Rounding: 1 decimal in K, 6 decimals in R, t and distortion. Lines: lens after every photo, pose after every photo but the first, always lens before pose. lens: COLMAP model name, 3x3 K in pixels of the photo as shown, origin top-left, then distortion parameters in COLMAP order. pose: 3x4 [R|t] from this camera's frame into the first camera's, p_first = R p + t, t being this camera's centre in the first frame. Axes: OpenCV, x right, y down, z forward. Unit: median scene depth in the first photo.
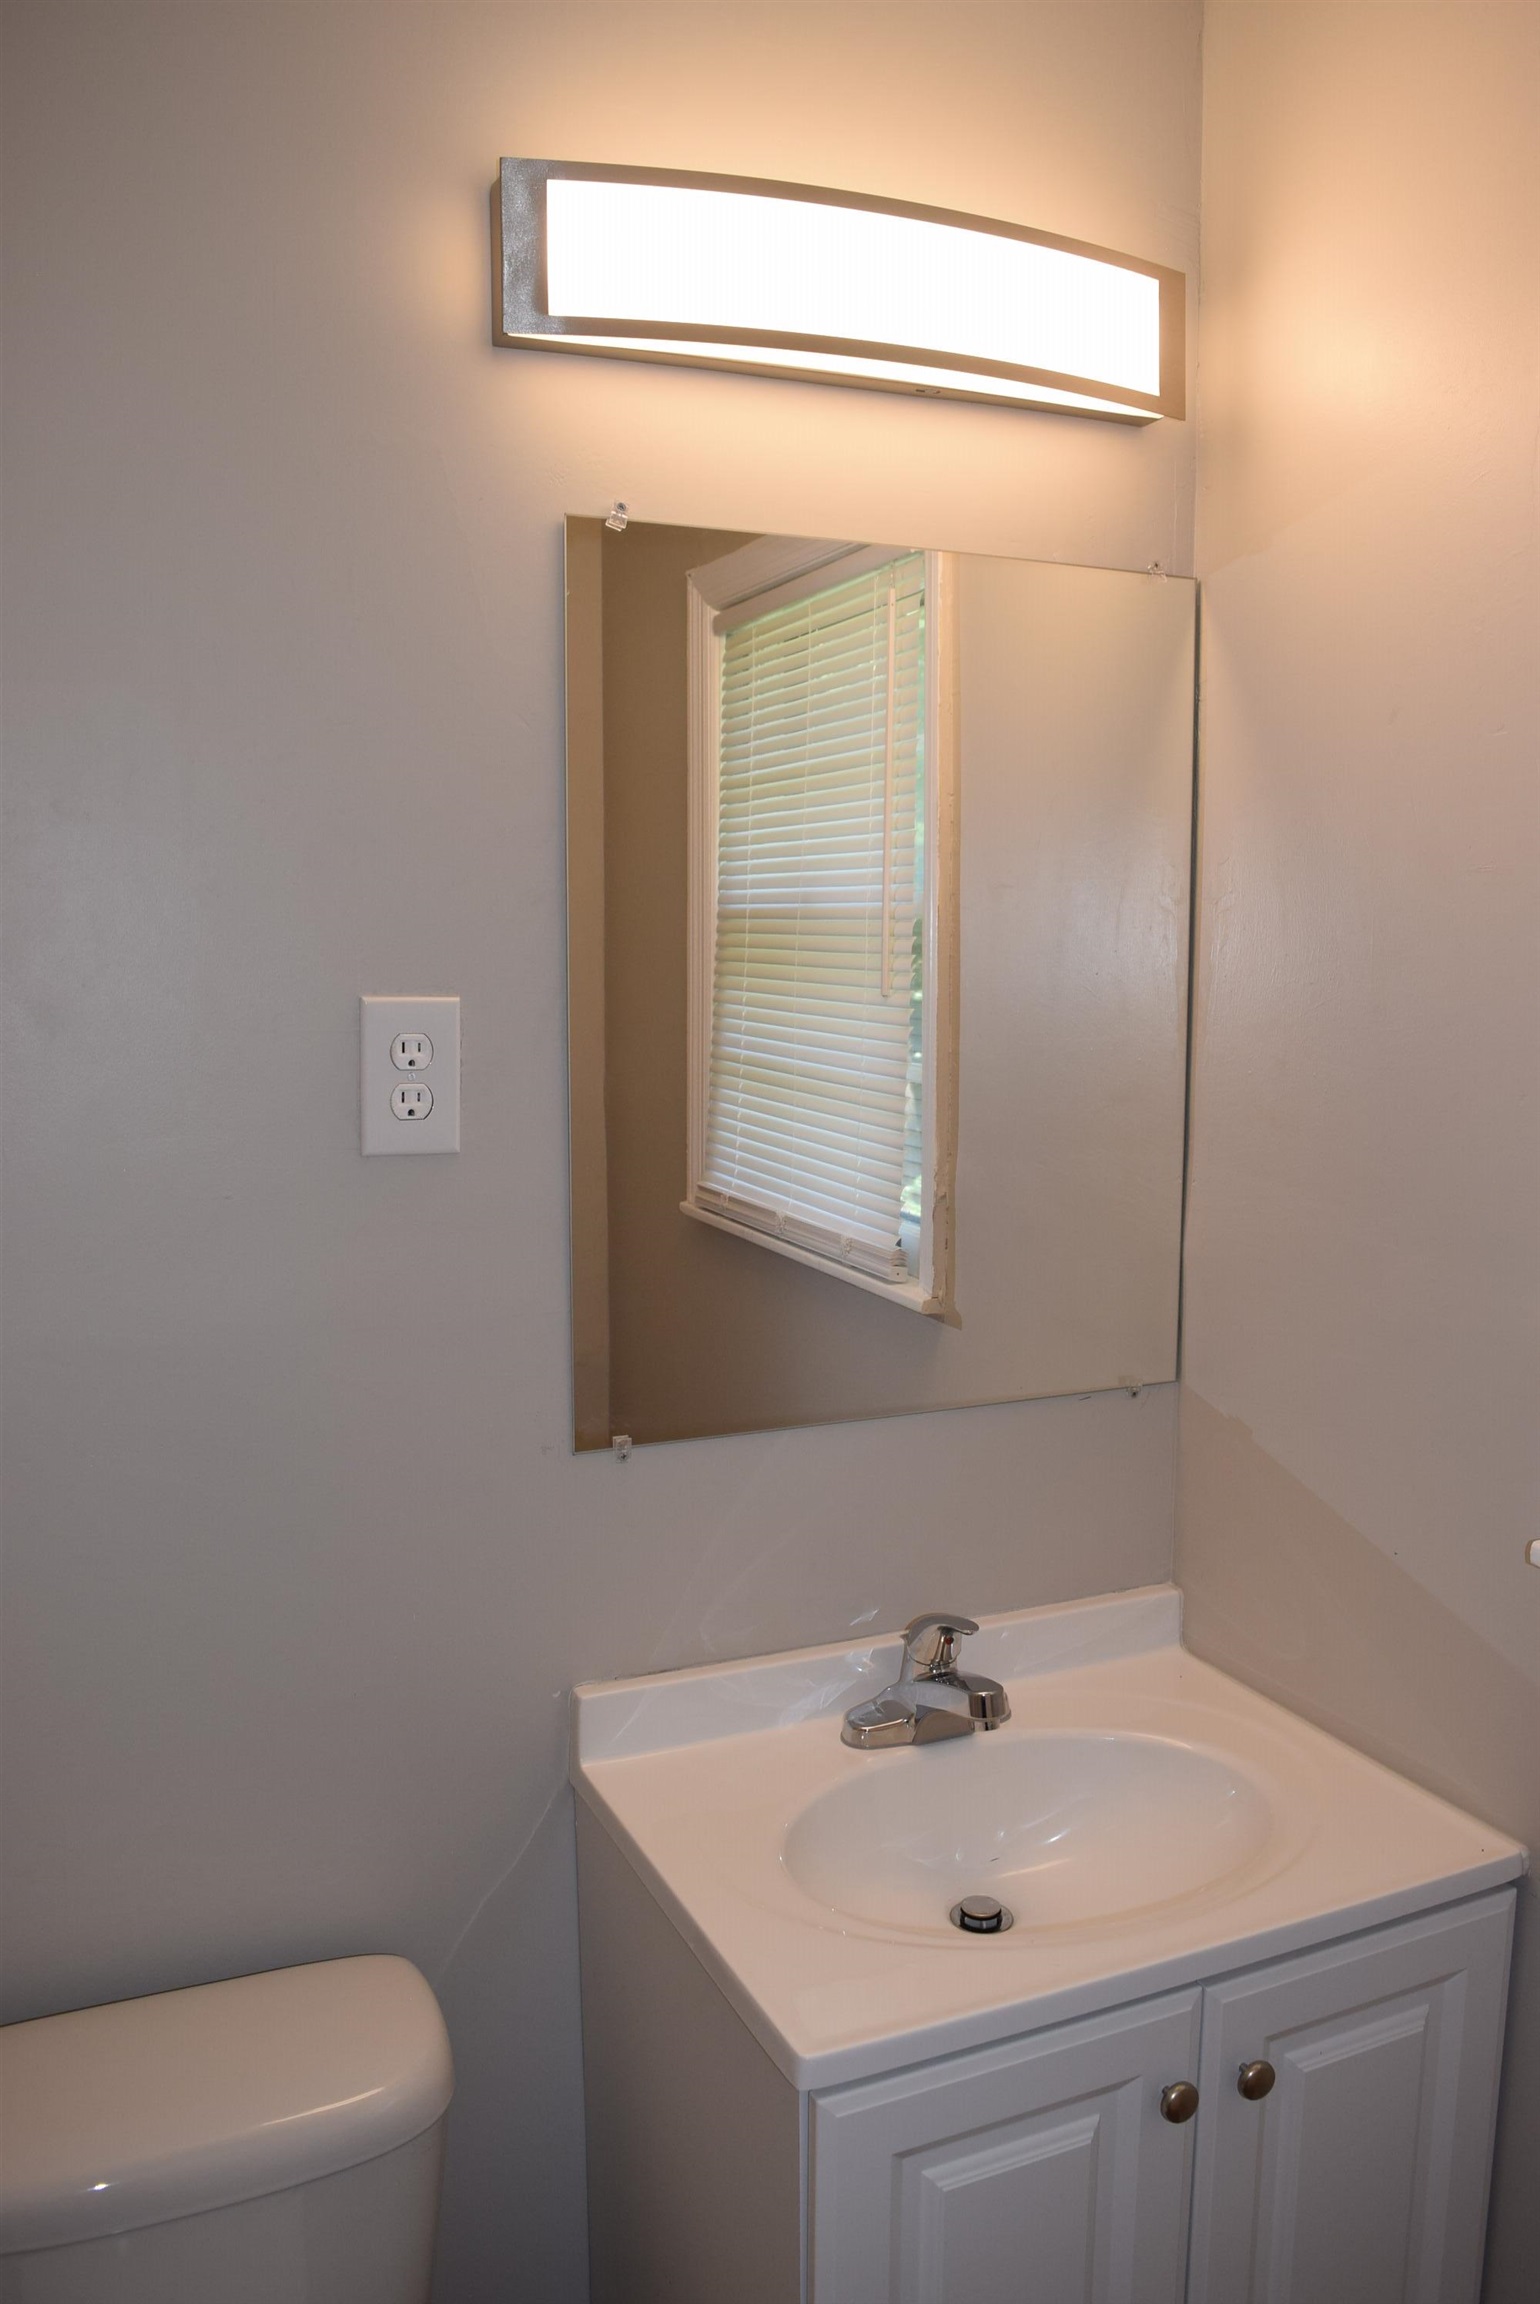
lens RADIAL K [[1809.8, 0, 770.0], [0, 1809.8, 1152.0], [0, 0, 1]] dist [-0.097081, 0.022523]
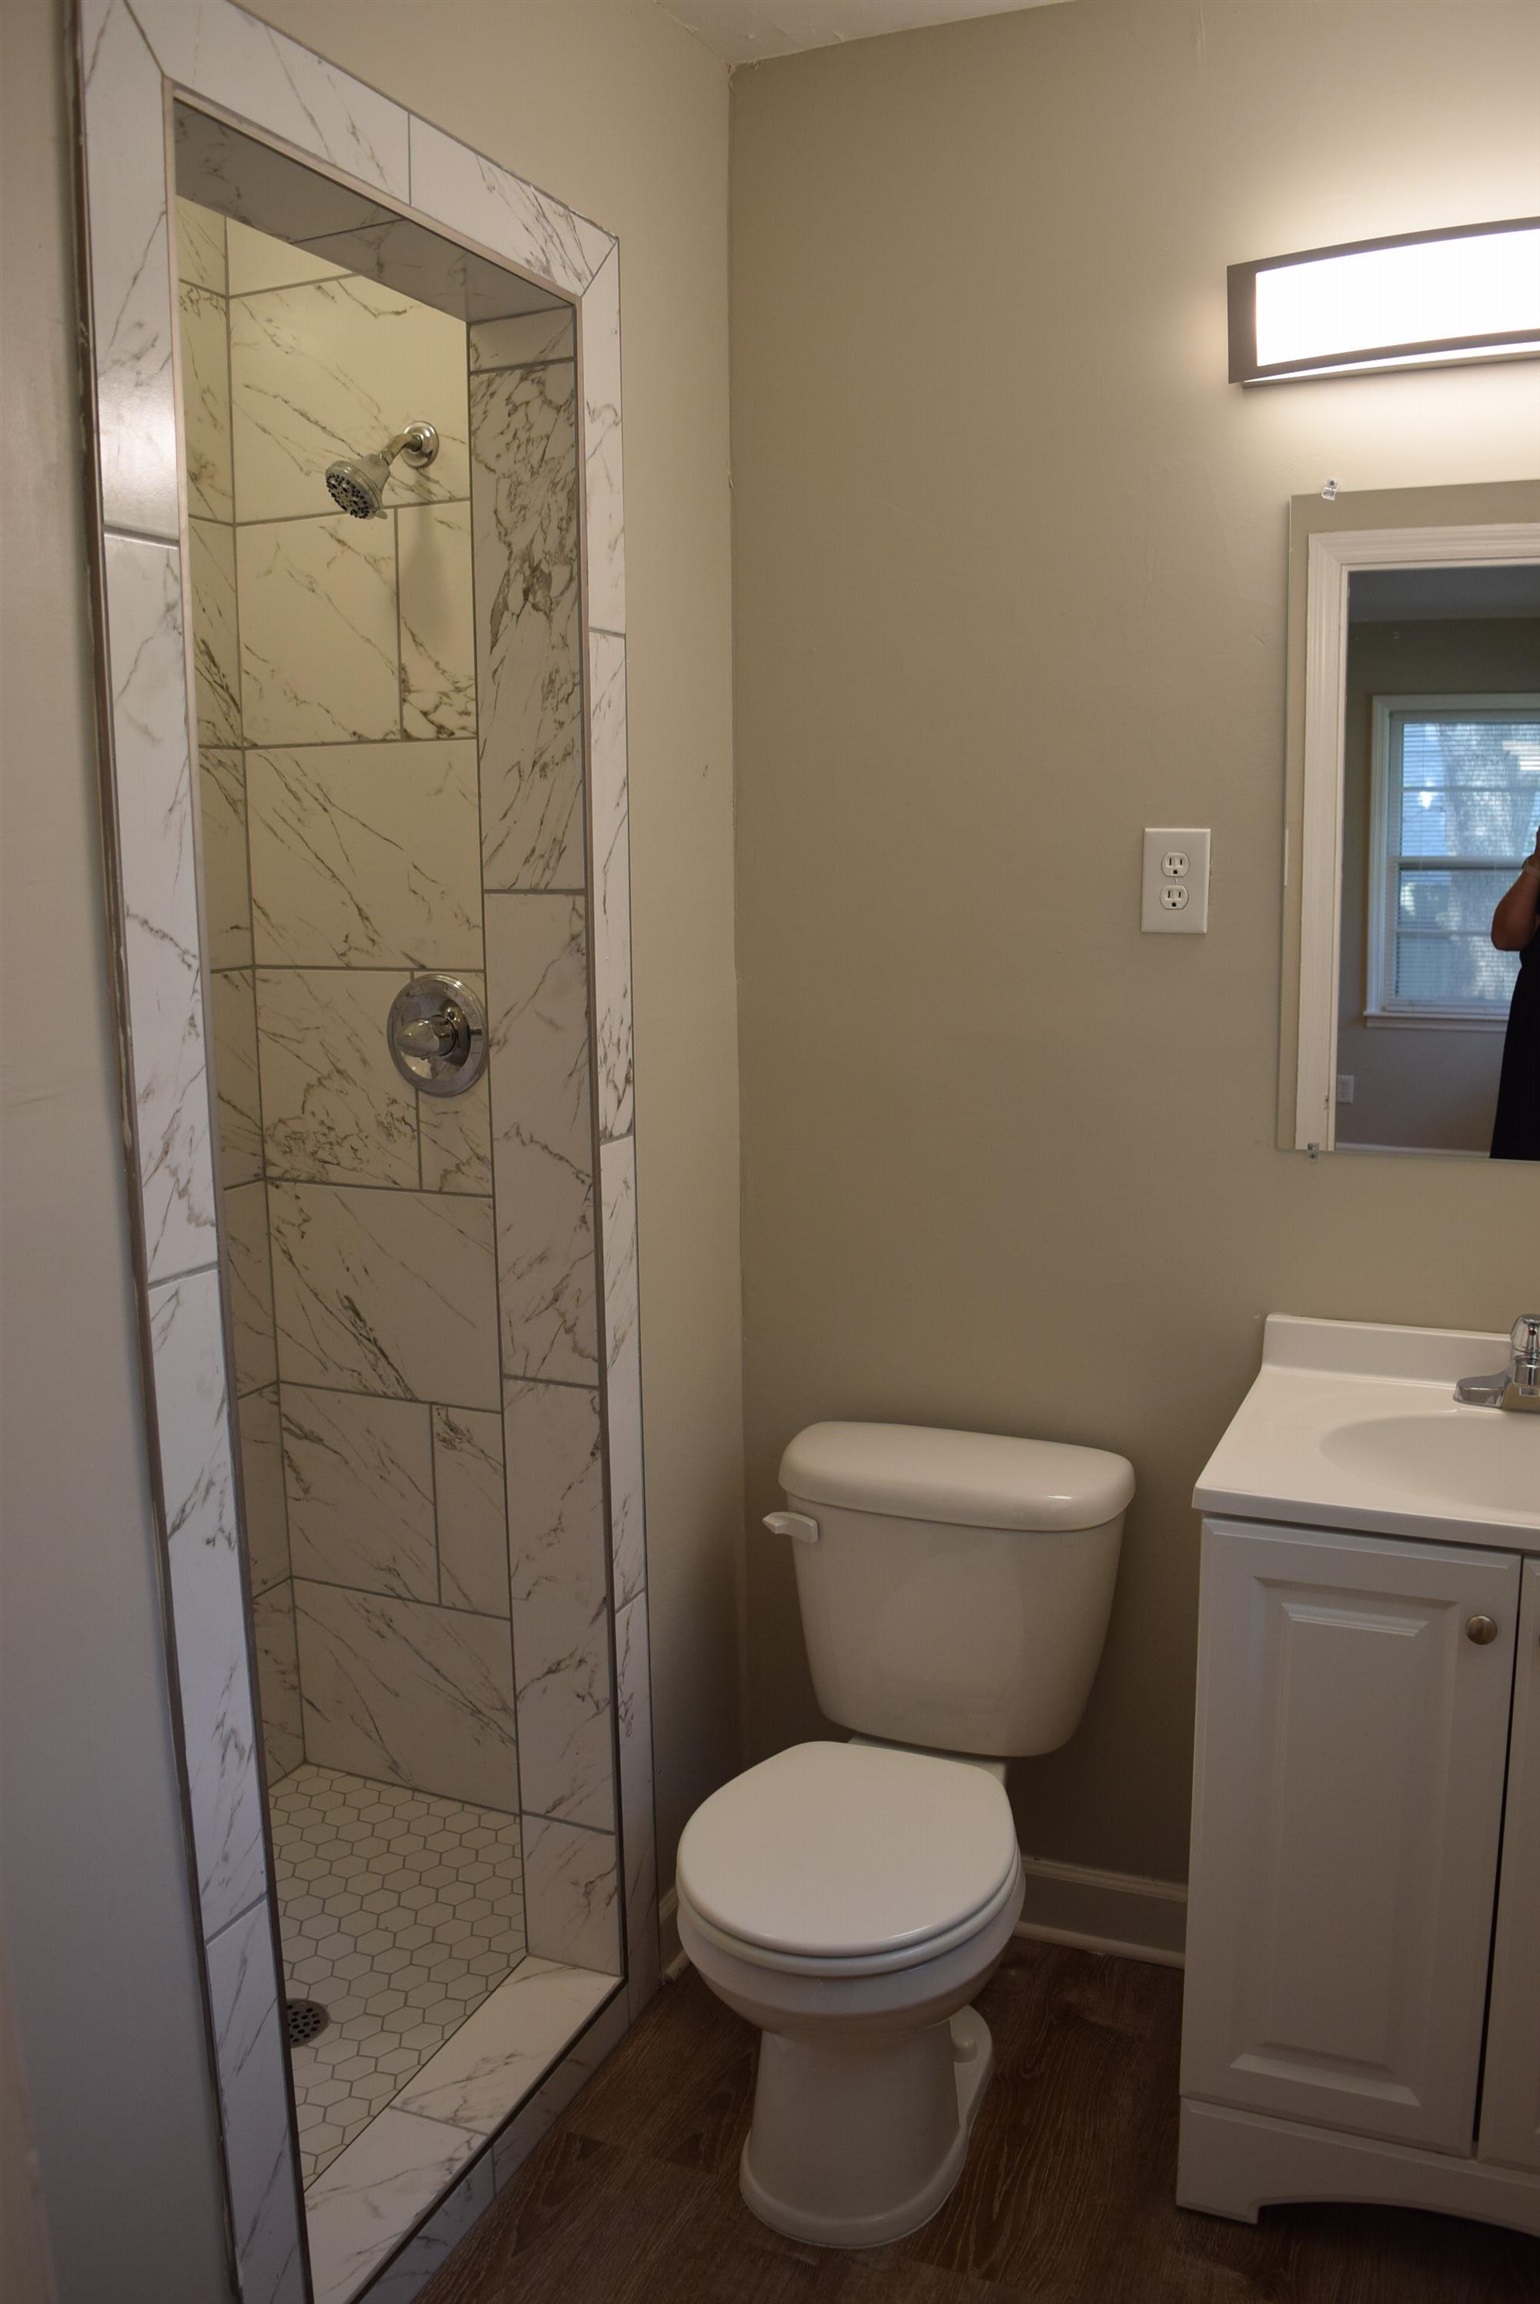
lens RADIAL K [[1809.8, 0, 770.0], [0, 1809.8, 1152.0], [0, 0, 1]] dist [-0.097081, 0.022523]
pose [[0.685123, 0.113996, -0.719452, 0.692275], [-0.077412, 0.993480, 0.083697, 0.086185], [0.724303, -0.001648, 0.689480, -0.301793]]
